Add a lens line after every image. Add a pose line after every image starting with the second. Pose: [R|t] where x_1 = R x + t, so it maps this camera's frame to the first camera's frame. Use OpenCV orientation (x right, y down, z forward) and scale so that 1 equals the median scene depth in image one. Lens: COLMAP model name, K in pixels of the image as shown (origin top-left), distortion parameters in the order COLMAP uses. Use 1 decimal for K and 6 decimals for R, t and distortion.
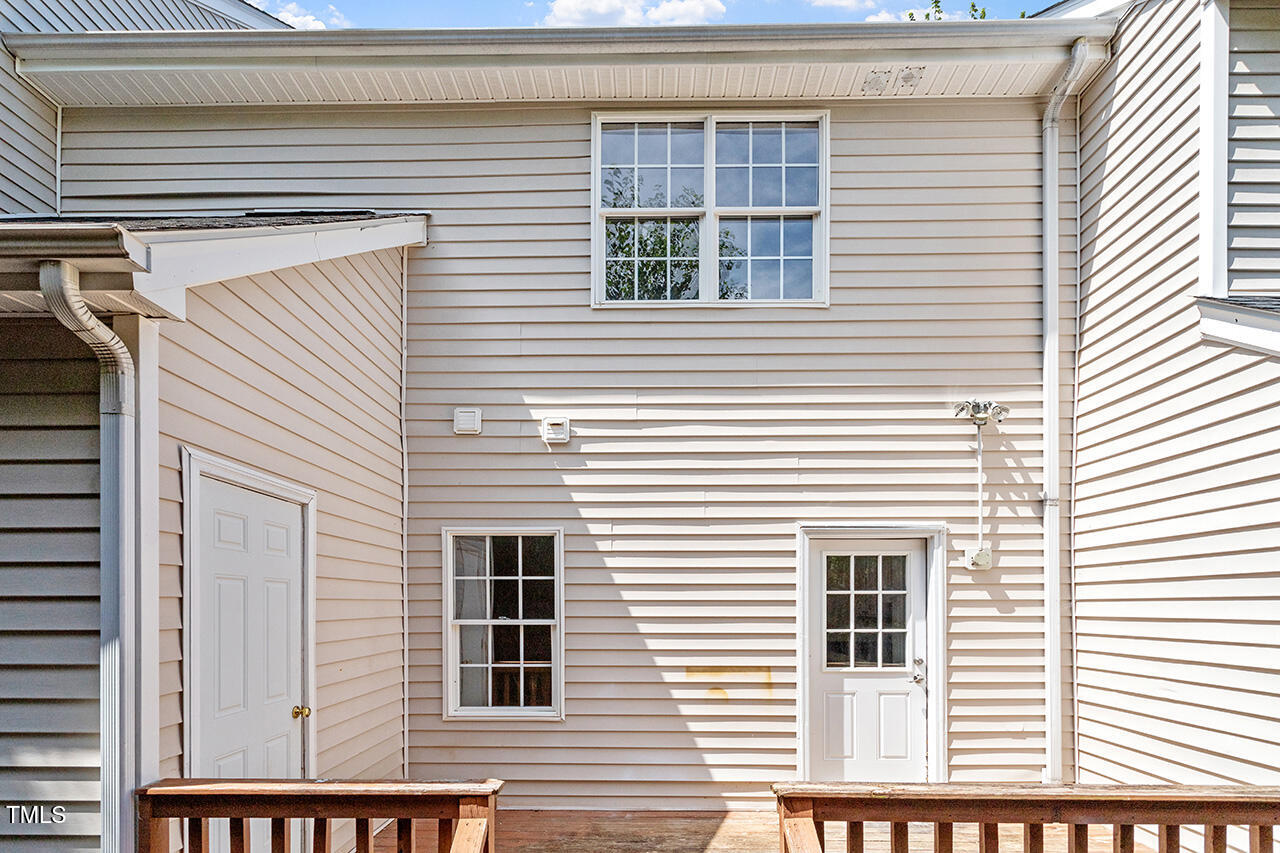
lens RADIAL K [[638.2, 0, 640.1], [0, 638.2, 424.1], [0, 0, 1]] dist [0.005808, 0.001579]
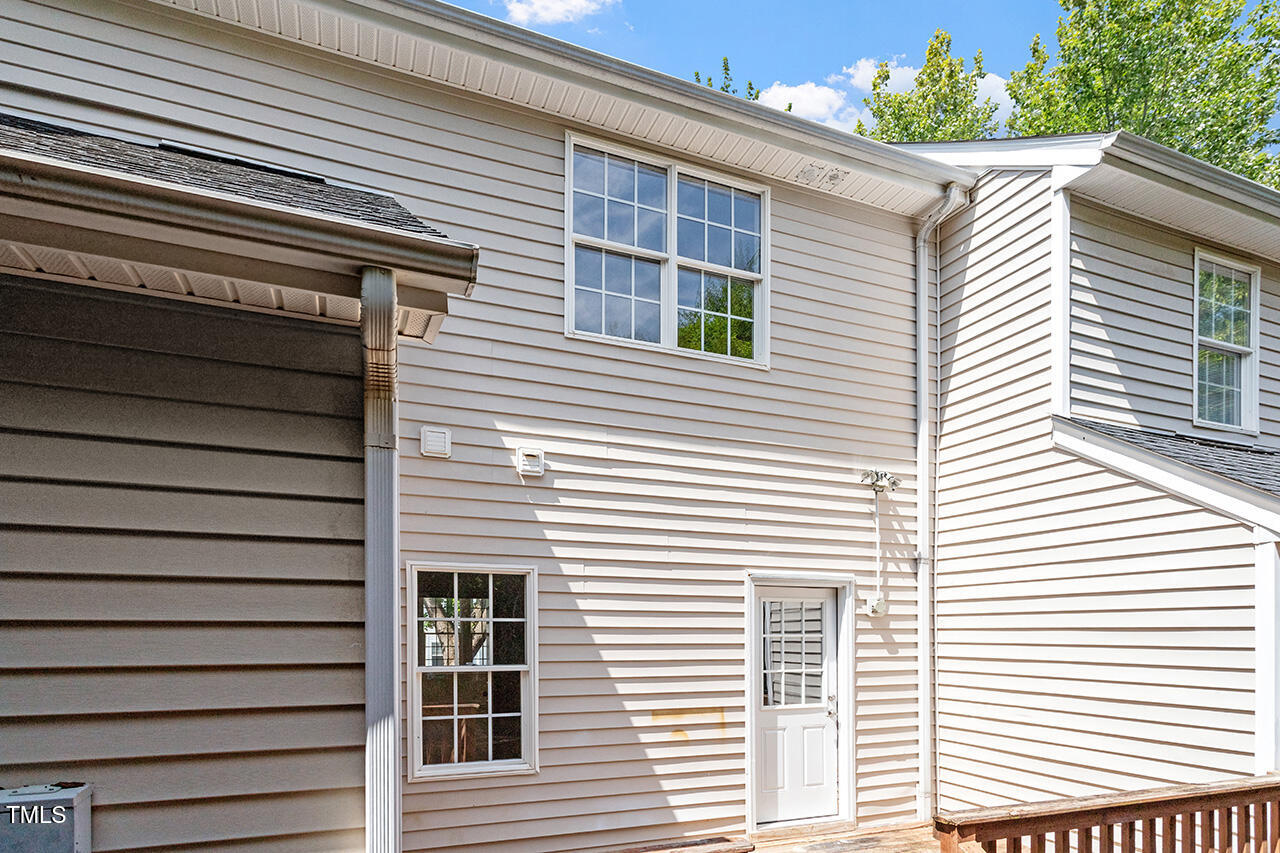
lens RADIAL K [[672.4, 0, 639.8], [0, 672.4, 431.1], [0, 0, 1]] dist [0.004584, 0.001394]
pose [[0.923271, 0.114760, 0.366608, -0.361060], [-0.109484, 0.993364, -0.035228, -0.018523], [-0.368218, -0.007613, 0.929708, 0.018288]]
